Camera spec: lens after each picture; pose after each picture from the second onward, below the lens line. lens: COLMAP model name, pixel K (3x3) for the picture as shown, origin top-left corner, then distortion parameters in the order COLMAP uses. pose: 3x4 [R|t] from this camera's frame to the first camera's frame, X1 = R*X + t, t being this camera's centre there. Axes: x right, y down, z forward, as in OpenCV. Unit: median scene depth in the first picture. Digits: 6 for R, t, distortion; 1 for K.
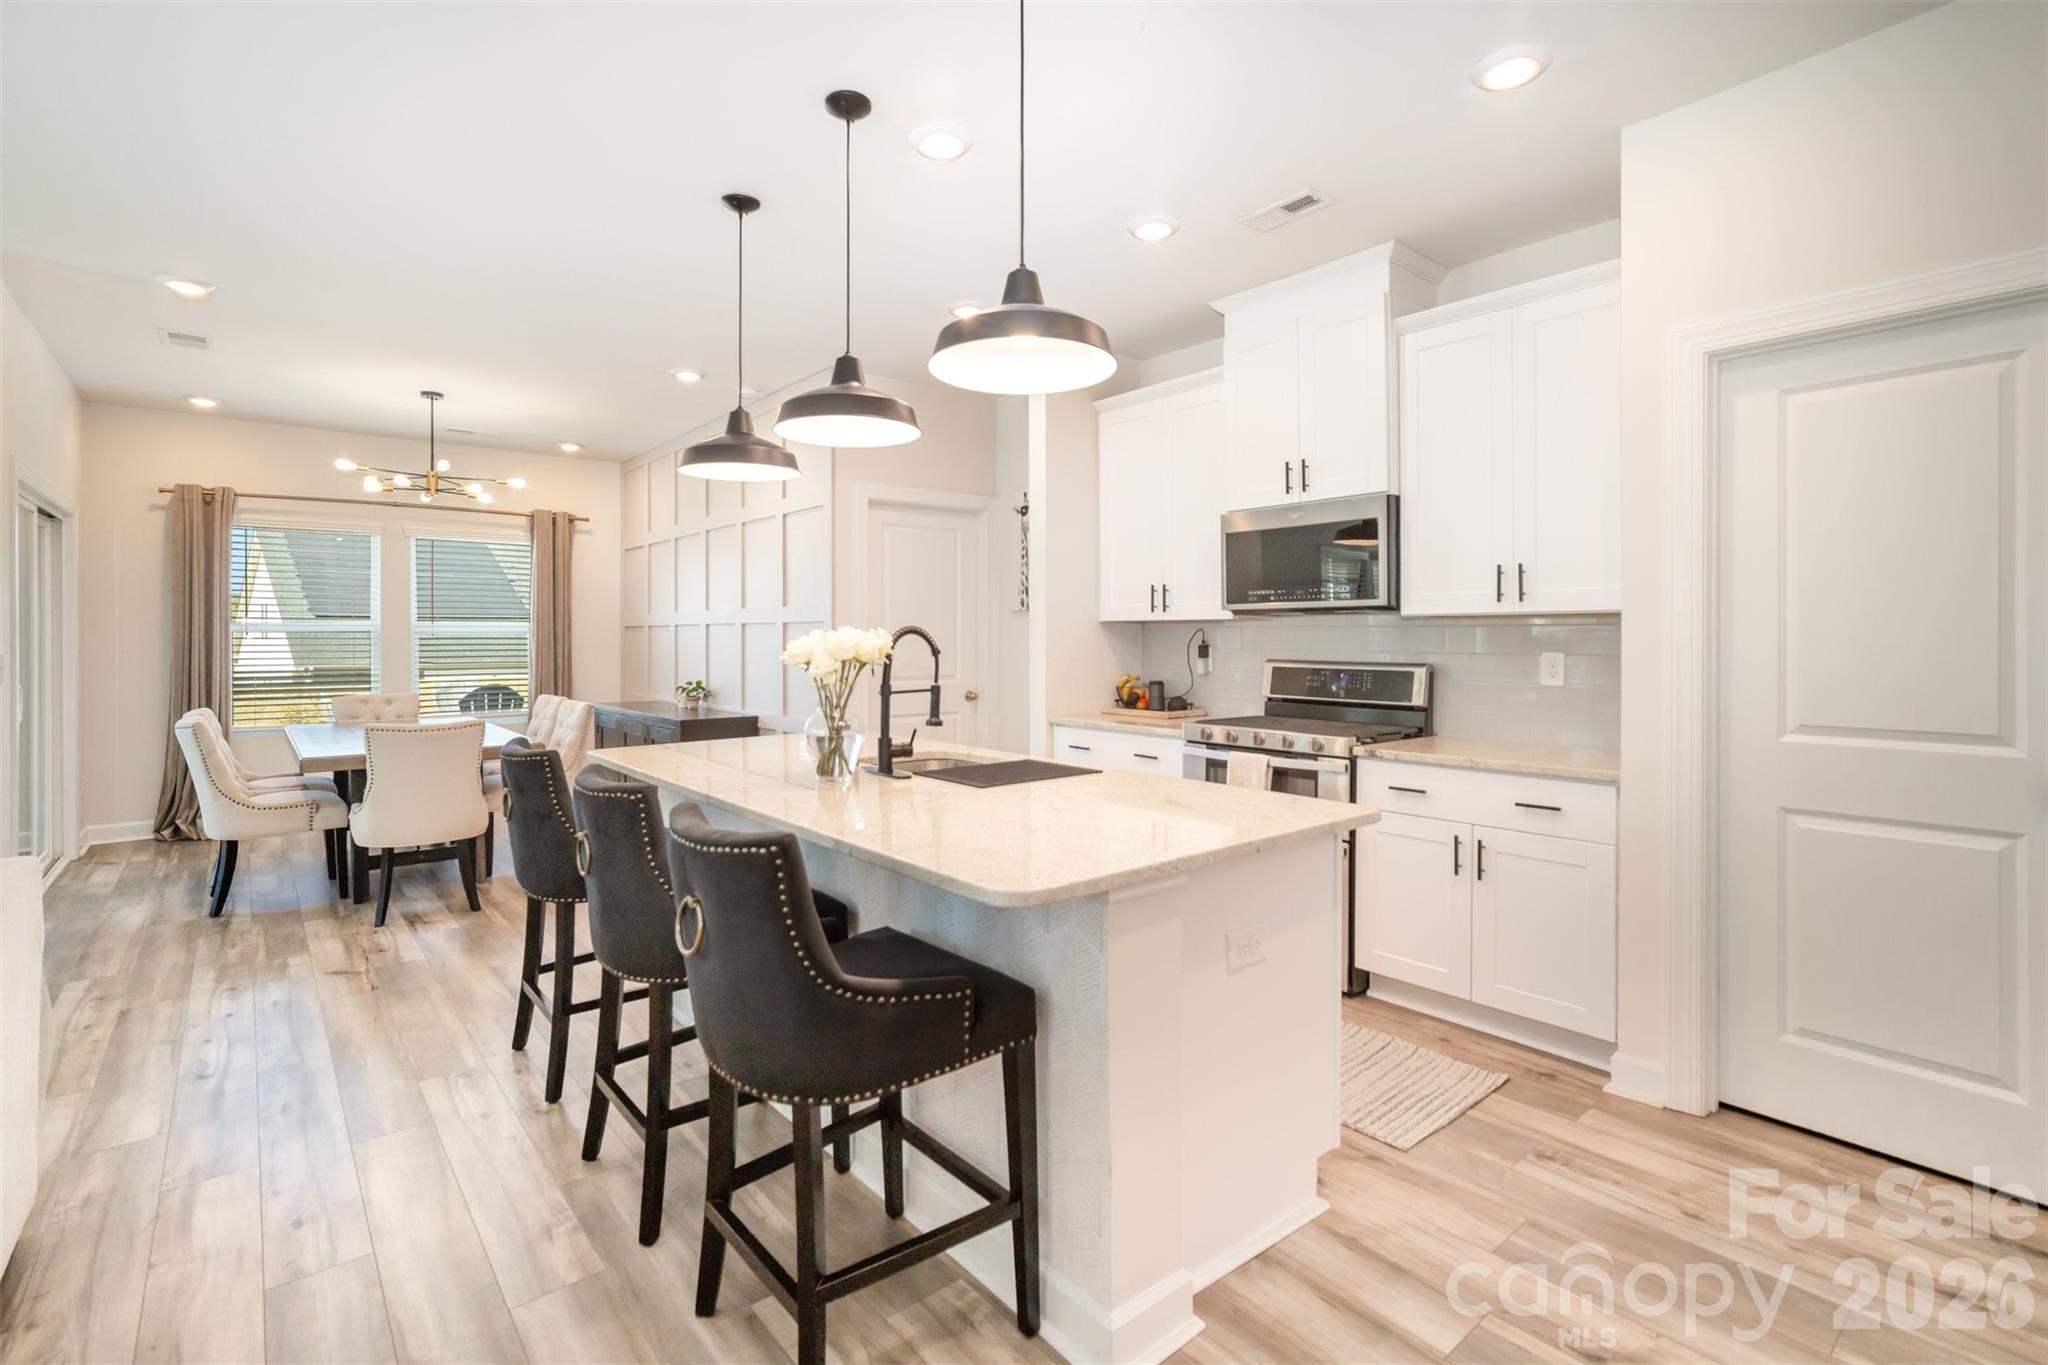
lens RADIAL K [[920.3, 0, 978.0], [0, 920.3, 633.5], [0, 0, 1]] dist [0.001929, 0.002071]
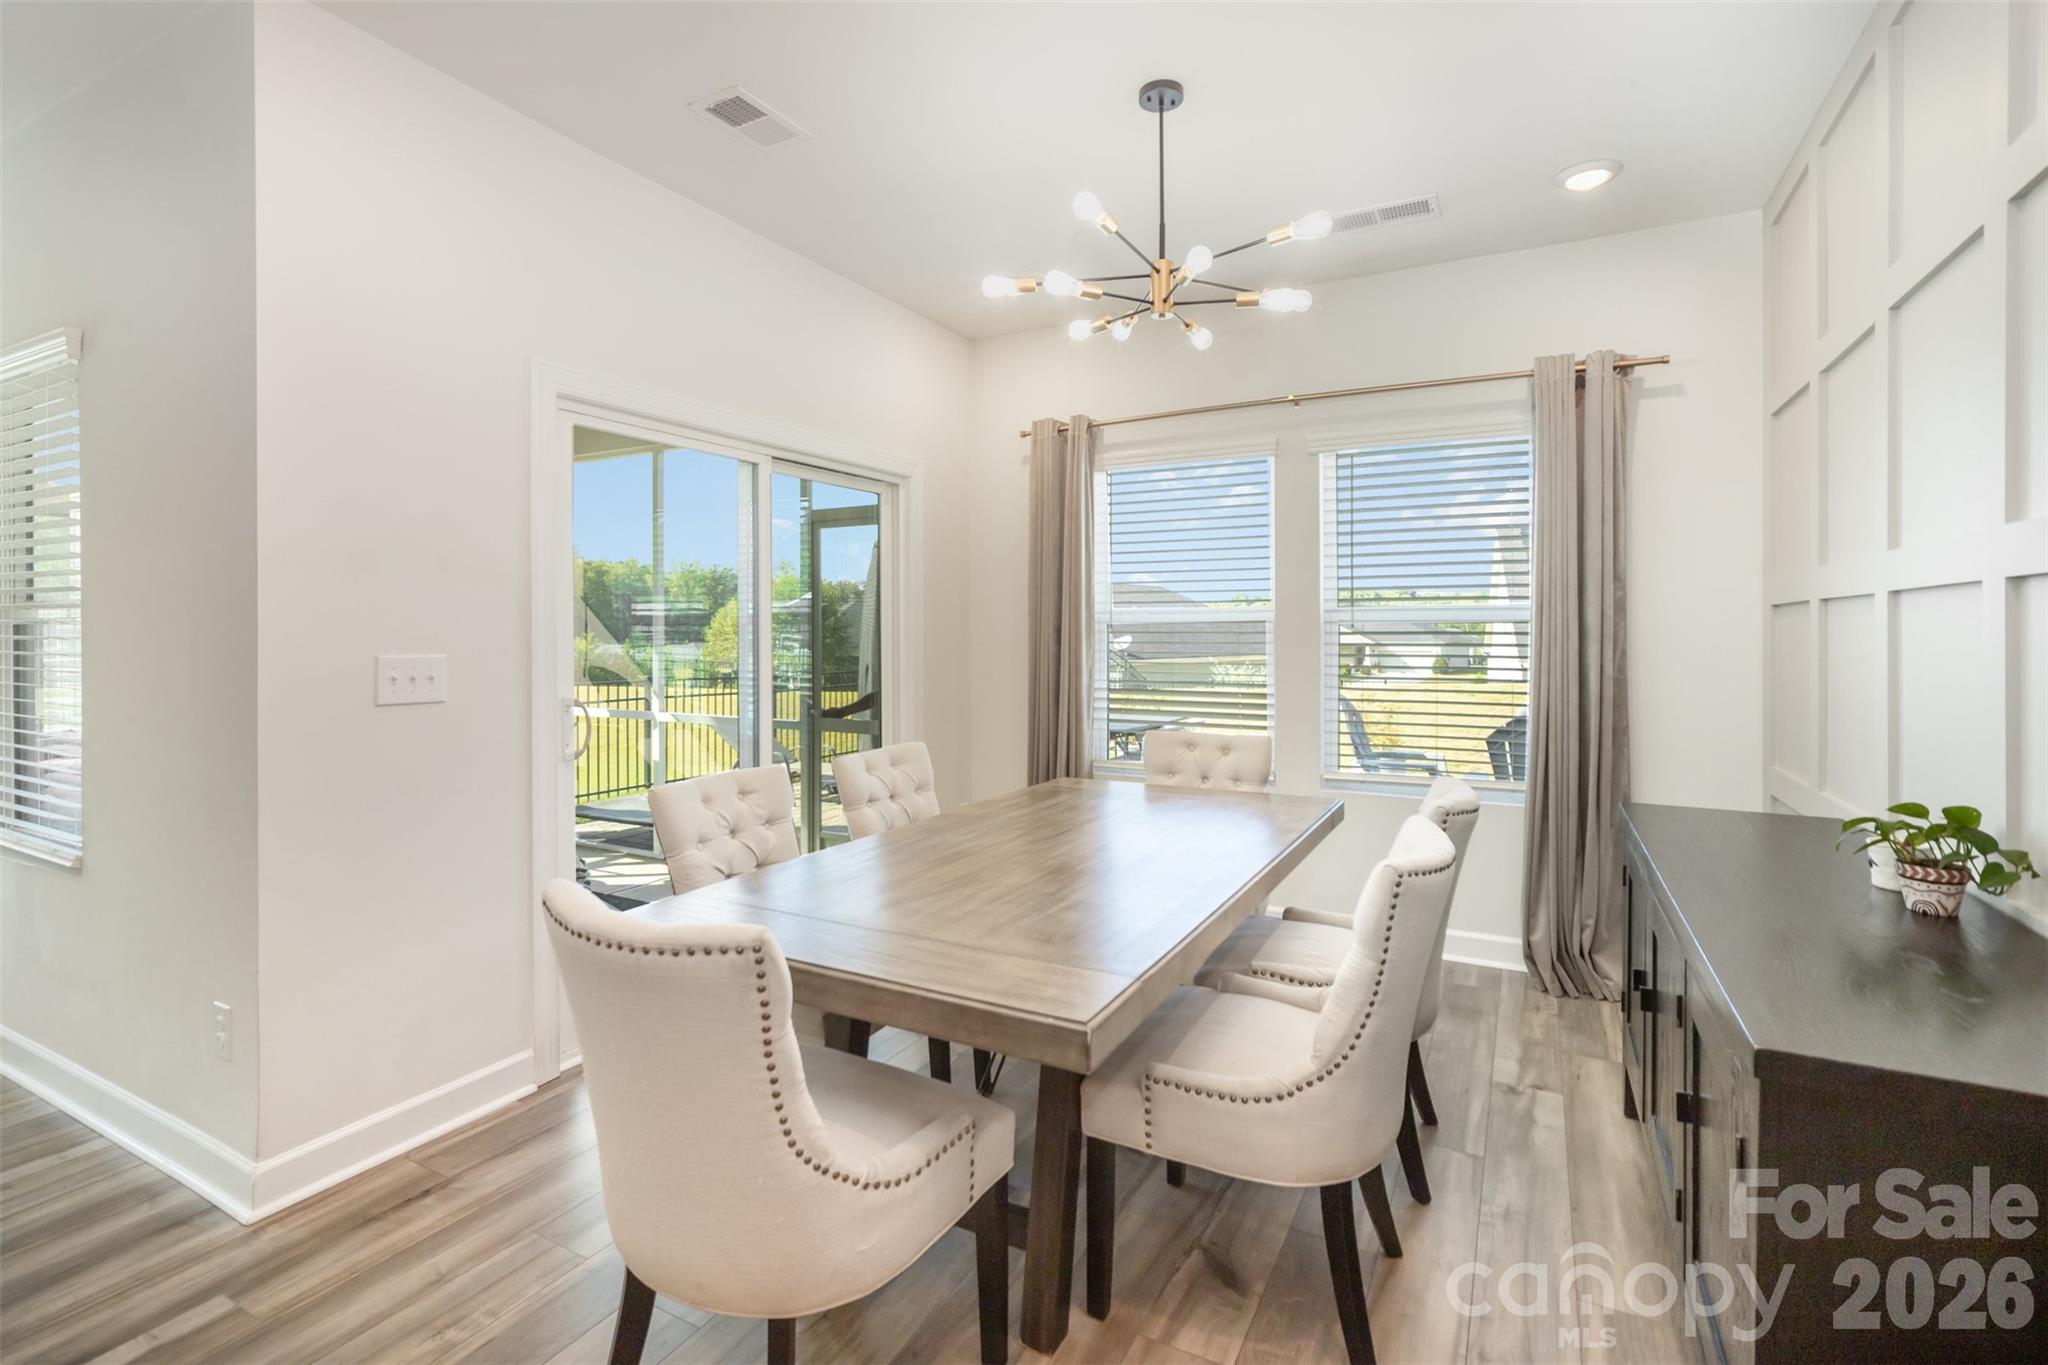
lens RADIAL K [[920.3, 0, 1076.6], [0, 920.3, 614.5], [0, 0, 1]] dist [0.001929, 0.002071]
pose [[0.408328, -0.018355, -0.912651, -0.171844], [0.005419, 0.999829, -0.017684, 0.002765], [0.912819, 0.002275, 0.408358, 0.679729]]
